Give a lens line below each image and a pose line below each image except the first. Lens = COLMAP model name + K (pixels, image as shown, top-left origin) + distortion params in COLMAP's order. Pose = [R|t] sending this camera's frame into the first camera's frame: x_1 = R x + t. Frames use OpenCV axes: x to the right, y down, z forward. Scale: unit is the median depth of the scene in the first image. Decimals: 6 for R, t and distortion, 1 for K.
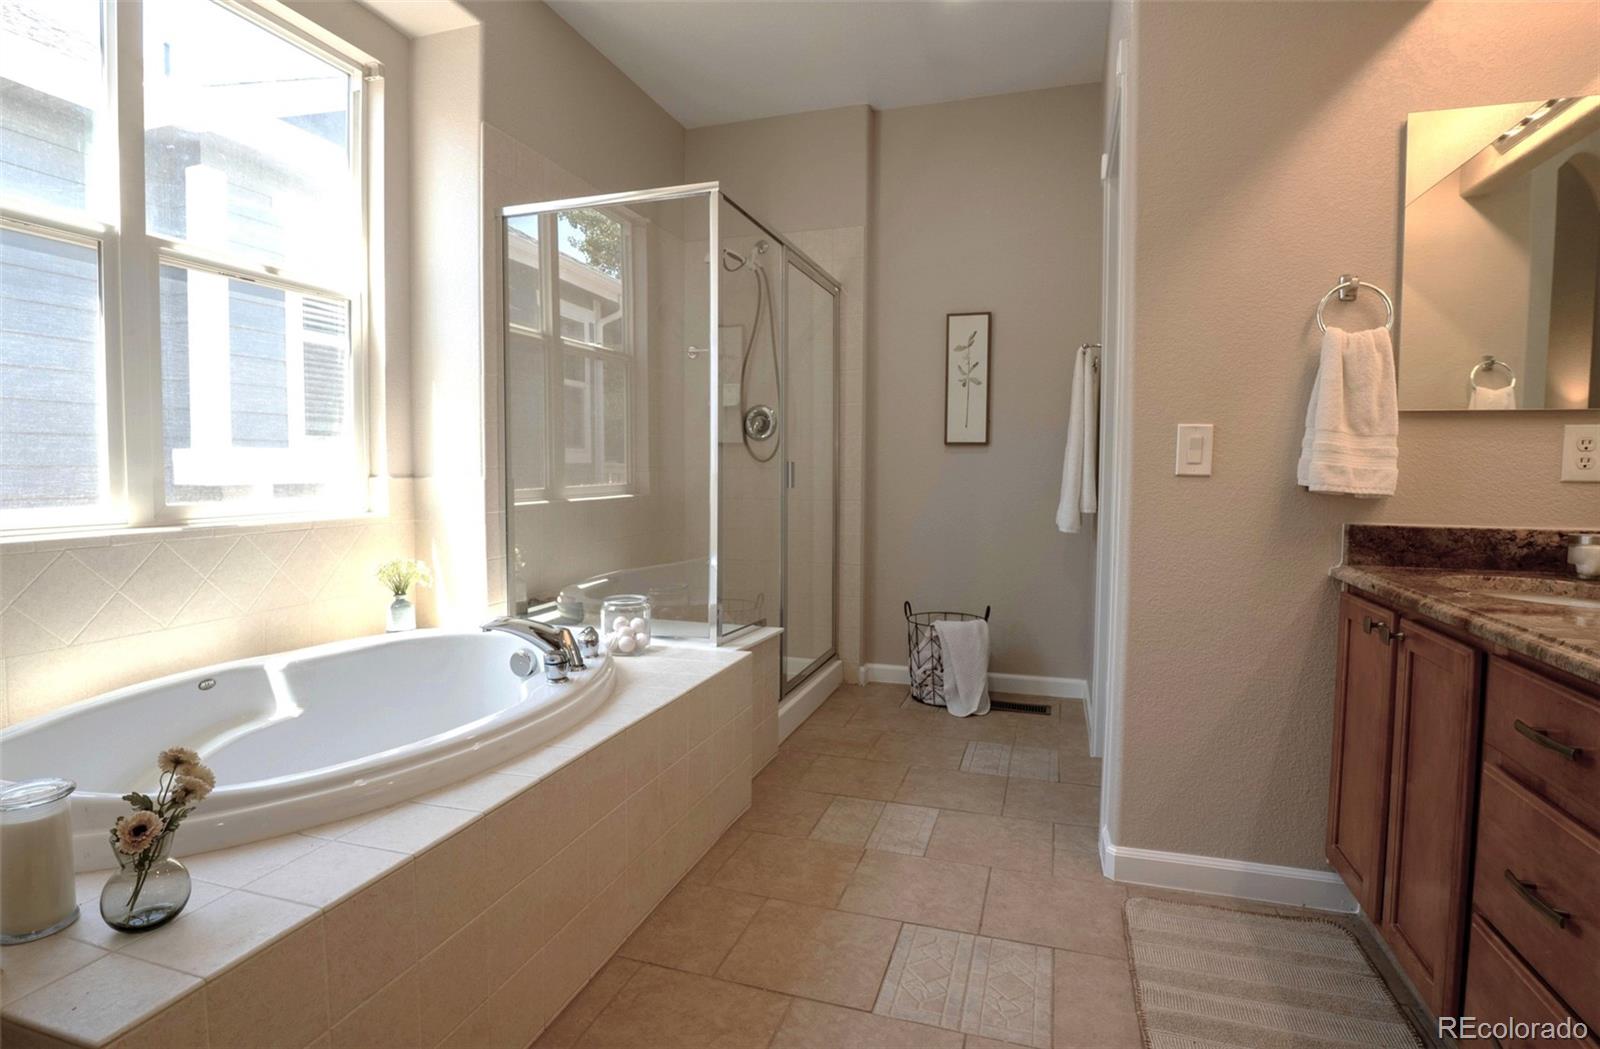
lens RADIAL K [[812.7, 0, 798.8], [0, 812.7, 512.8], [0, 0, 1]] dist [-0.023190, 0.001030]
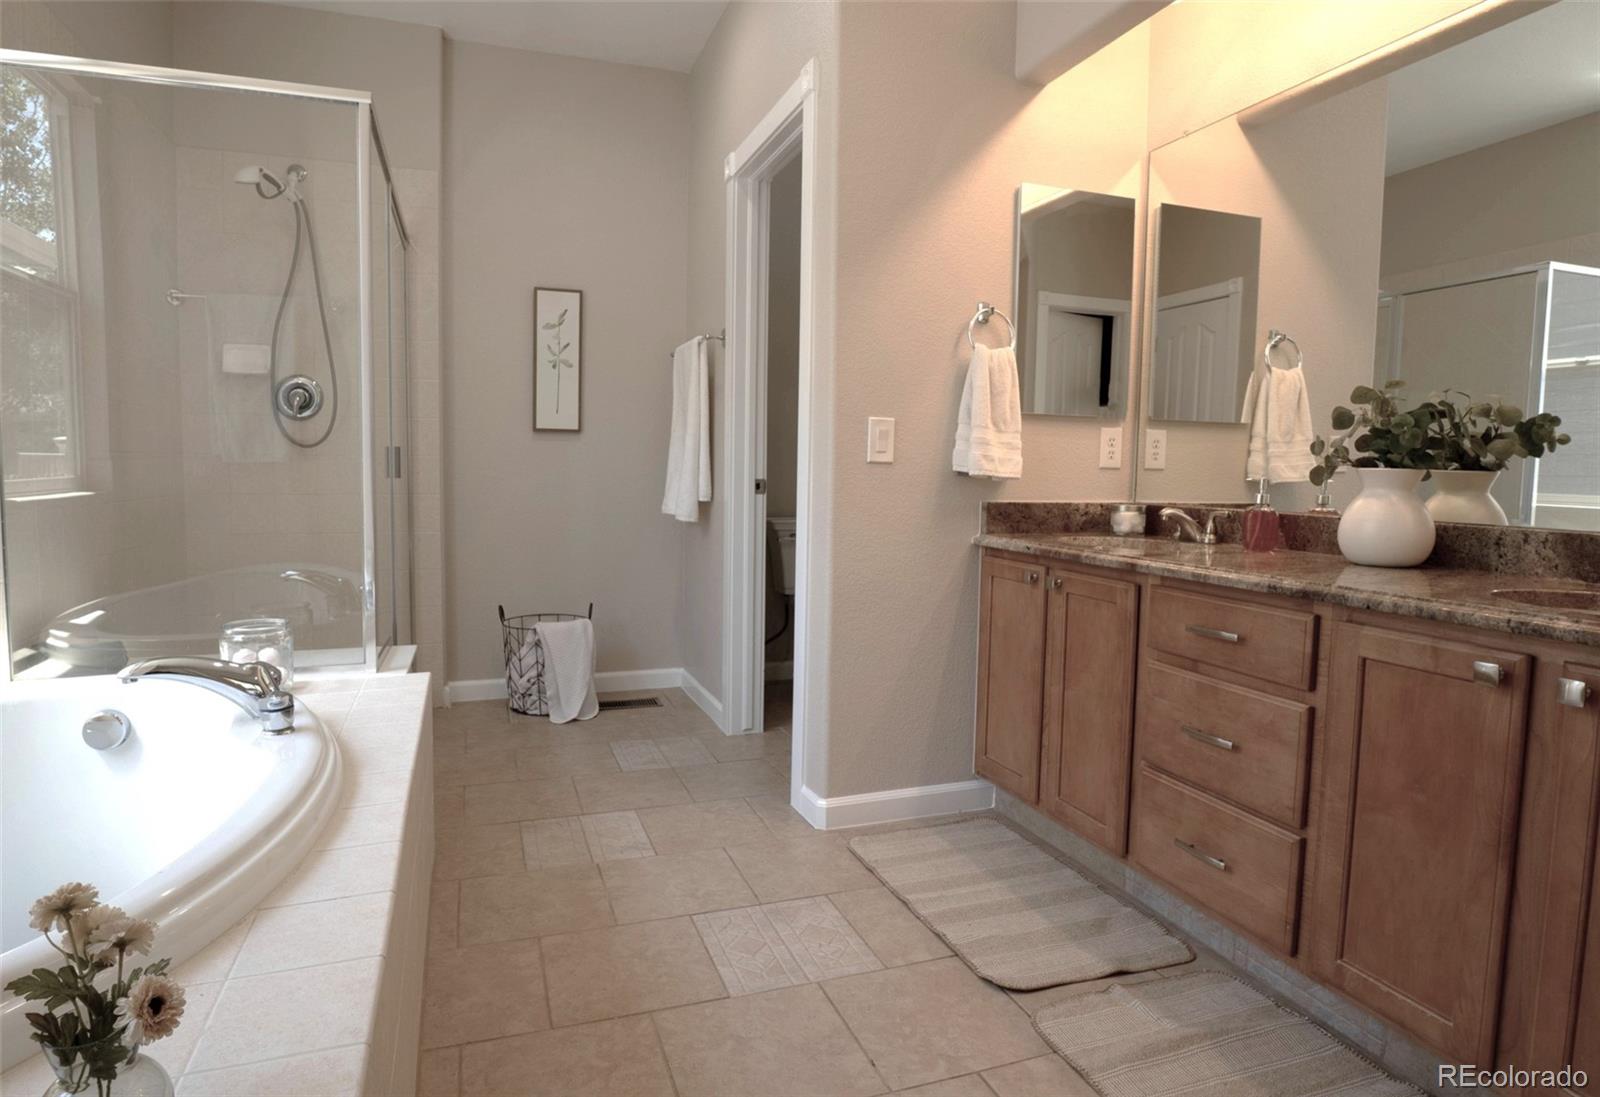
lens RADIAL K [[888.7, 0, 777.3], [0, 888.7, 533.9], [0, 0, 1]] dist [-0.025359, -0.000632]
pose [[0.802722, -0.040460, 0.594979, -0.357840], [0.025052, 0.999103, 0.034142, 0.007531], [-0.595827, -0.012501, 0.803015, 0.068190]]
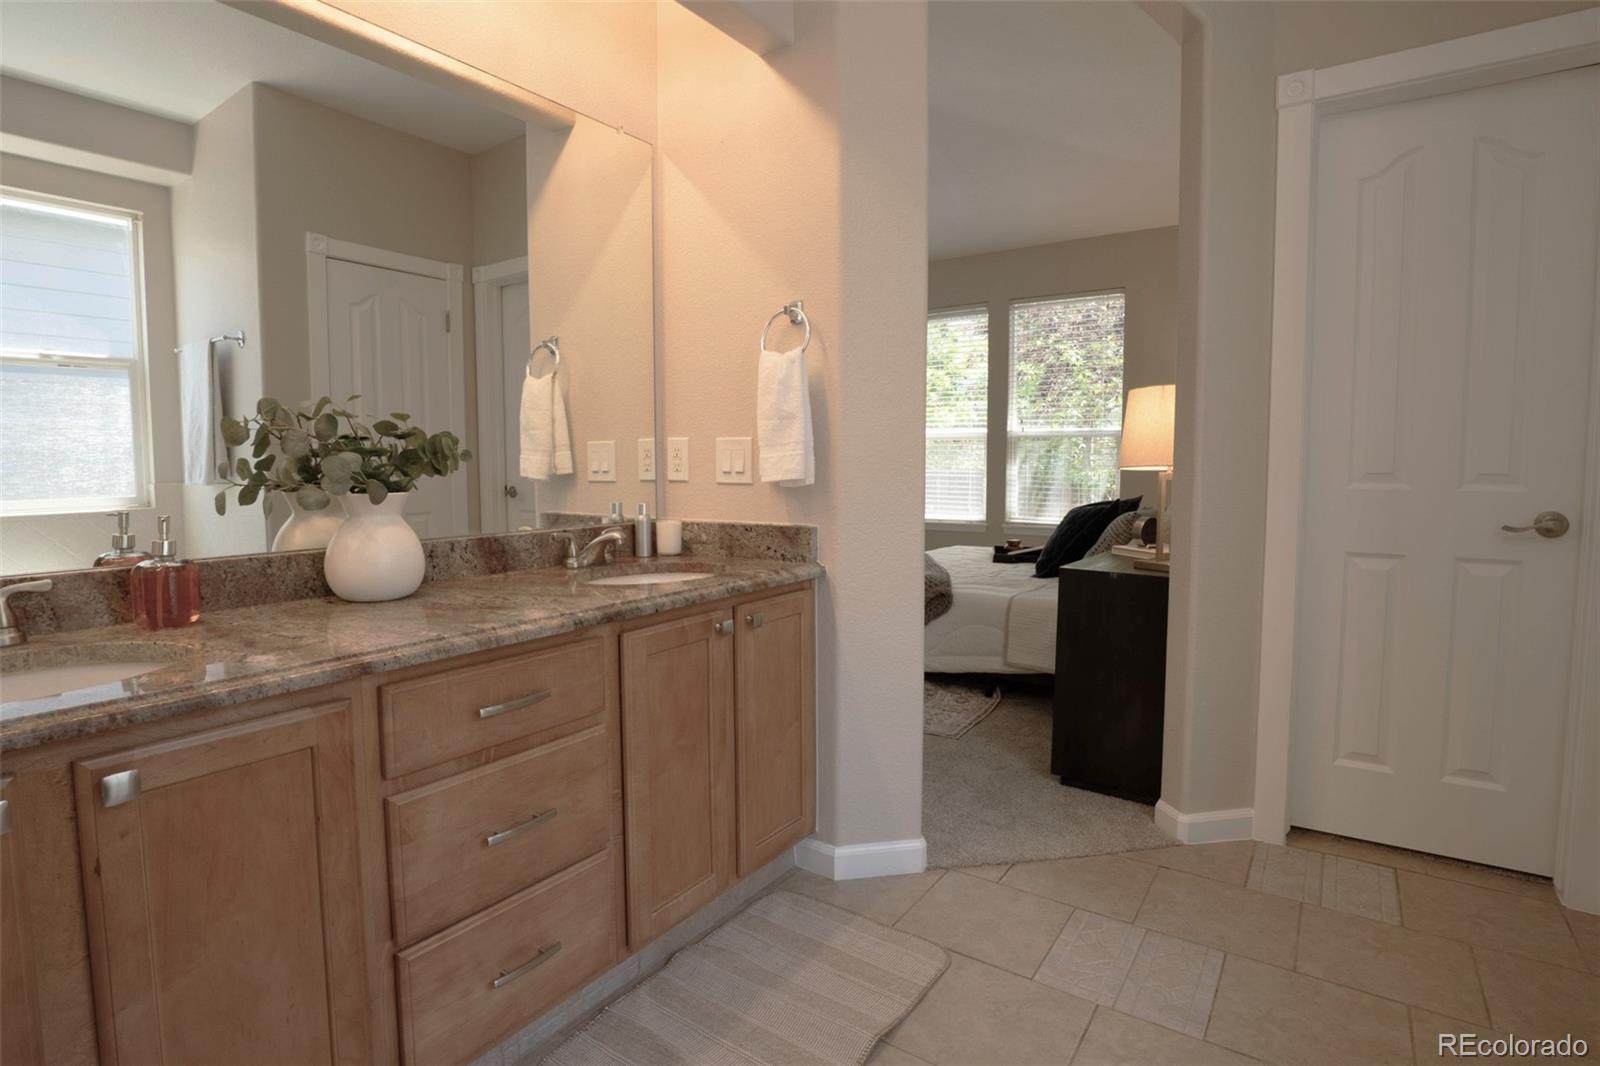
lens RADIAL K [[801.8, 0, 804.5], [0, 801.8, 523.5], [0, 0, 1]] dist [-0.009795, -0.000500]
pose [[-0.953492, -0.030727, 0.299848, 0.061162], [0.010712, 0.990708, 0.135585, -0.079797], [-0.301228, 0.132492, -0.944303, 0.986539]]
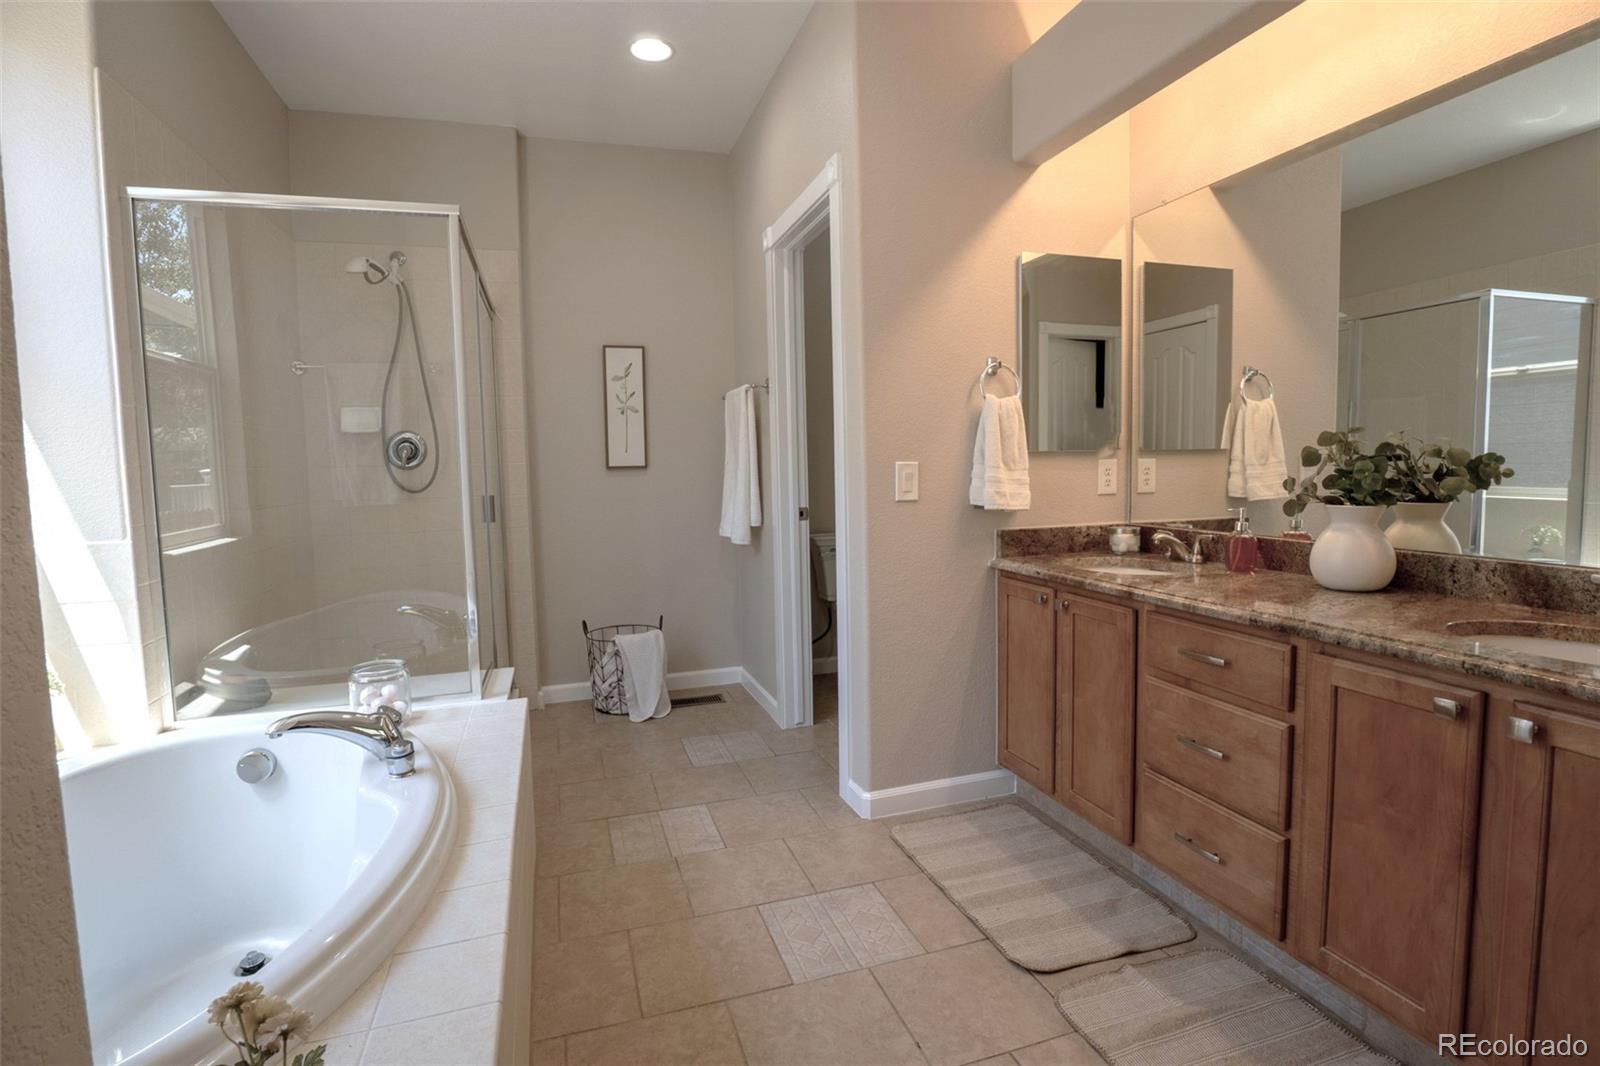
lens RADIAL K [[769.9, 0, 801.8], [0, 769.9, 522.1], [0, 0, 1]] dist [-0.025861, 0.001141]
pose [[0.813432, -0.068097, 0.577661, -0.357966], [0.060030, 0.997648, 0.033077, -0.059070], [-0.578555, 0.007771, 0.815607, 0.065708]]
